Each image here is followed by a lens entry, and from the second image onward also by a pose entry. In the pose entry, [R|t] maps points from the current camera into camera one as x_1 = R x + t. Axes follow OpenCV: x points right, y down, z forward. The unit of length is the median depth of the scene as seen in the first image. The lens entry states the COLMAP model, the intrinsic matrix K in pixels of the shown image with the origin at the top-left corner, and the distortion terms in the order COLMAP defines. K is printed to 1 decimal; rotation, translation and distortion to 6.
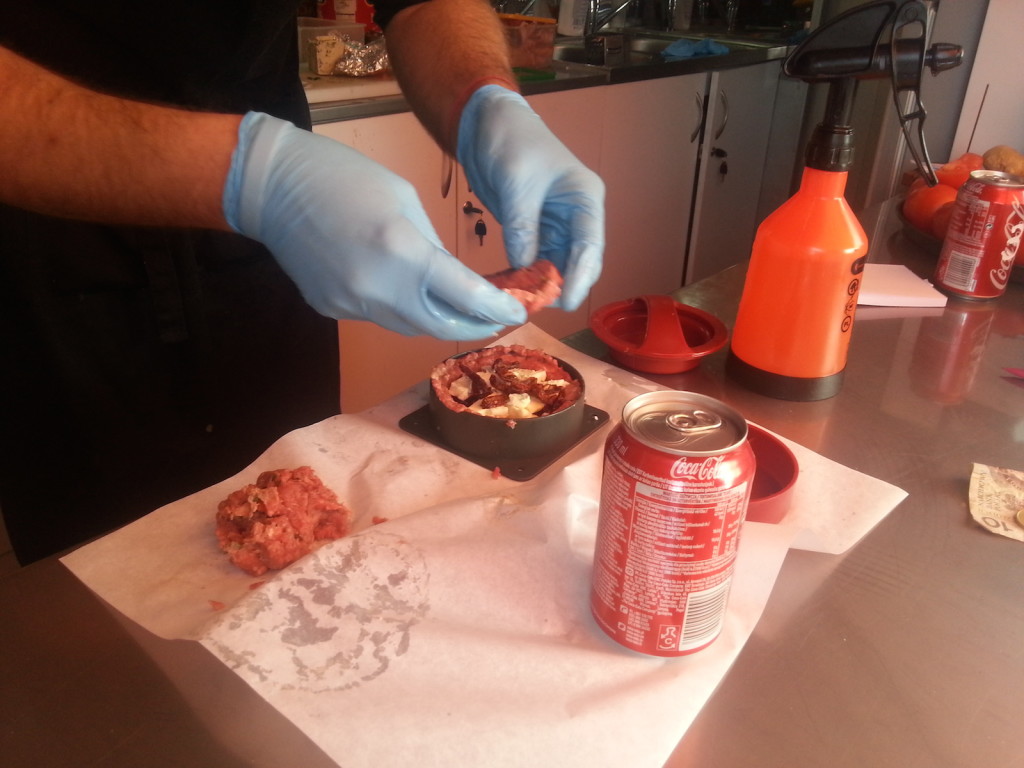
lens RADIAL K [[855.1, 0, 529.0], [0, 855.1, 378.0], [0, 0, 1]] dist [0.014042, -0.055634]
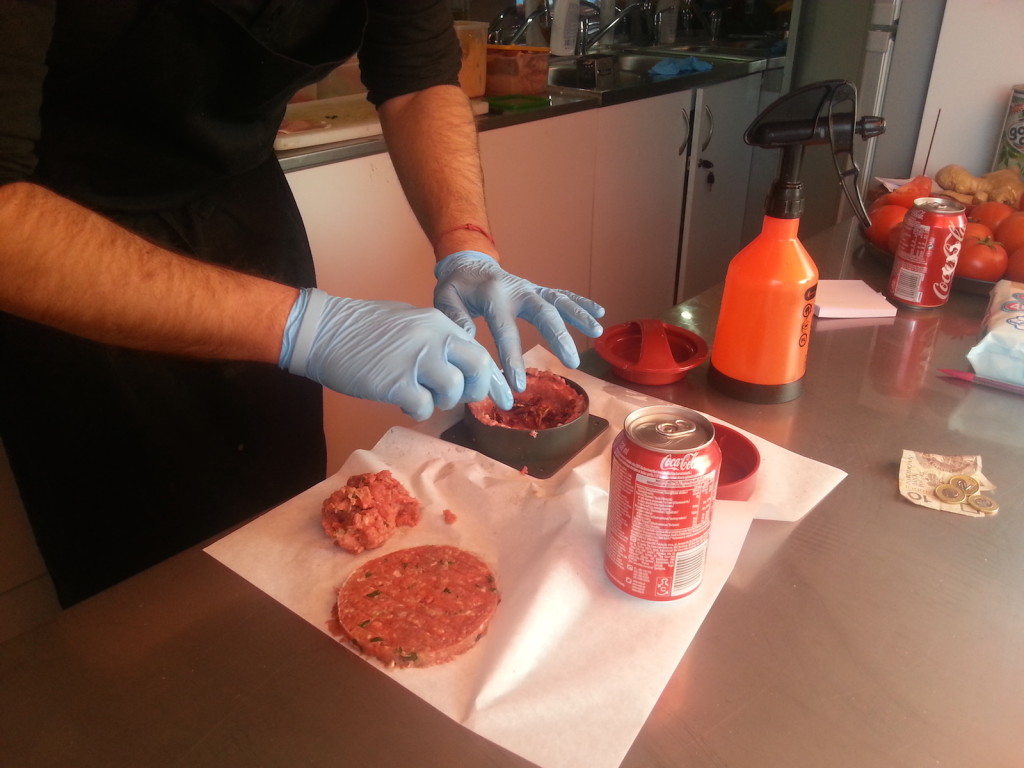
lens RADIAL K [[855.1, 0, 519.8], [0, 855.1, 379.8], [0, 0, 1]] dist [0.014042, -0.055634]
pose [[0.999286, -0.036175, -0.010866, -0.032470], [0.036224, 0.999334, 0.004345, -0.032425], [0.010702, -0.004736, 0.999932, -0.293124]]
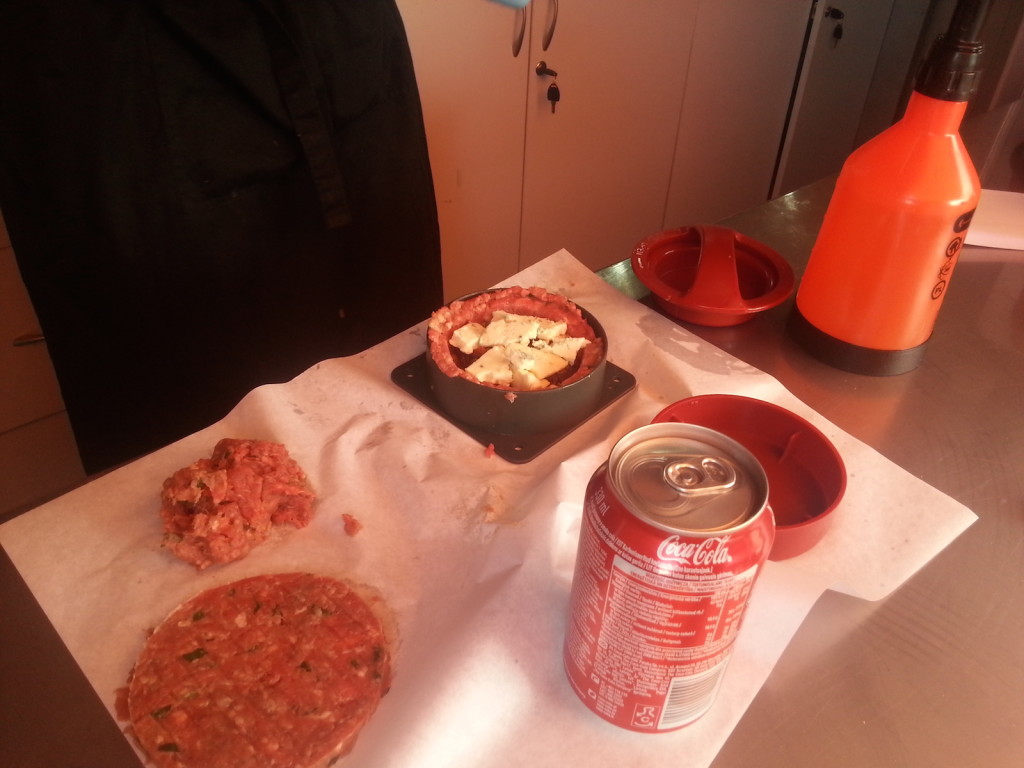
lens RADIAL K [[855.1, 0, 516.0], [0, 855.1, 380.6], [0, 0, 1]] dist [0.014042, -0.055634]
pose [[0.991554, 0.083148, -0.099533, 0.070515], [-0.064233, 0.981552, 0.180082, -0.123765], [0.112670, -0.172168, 0.978603, 0.167232]]
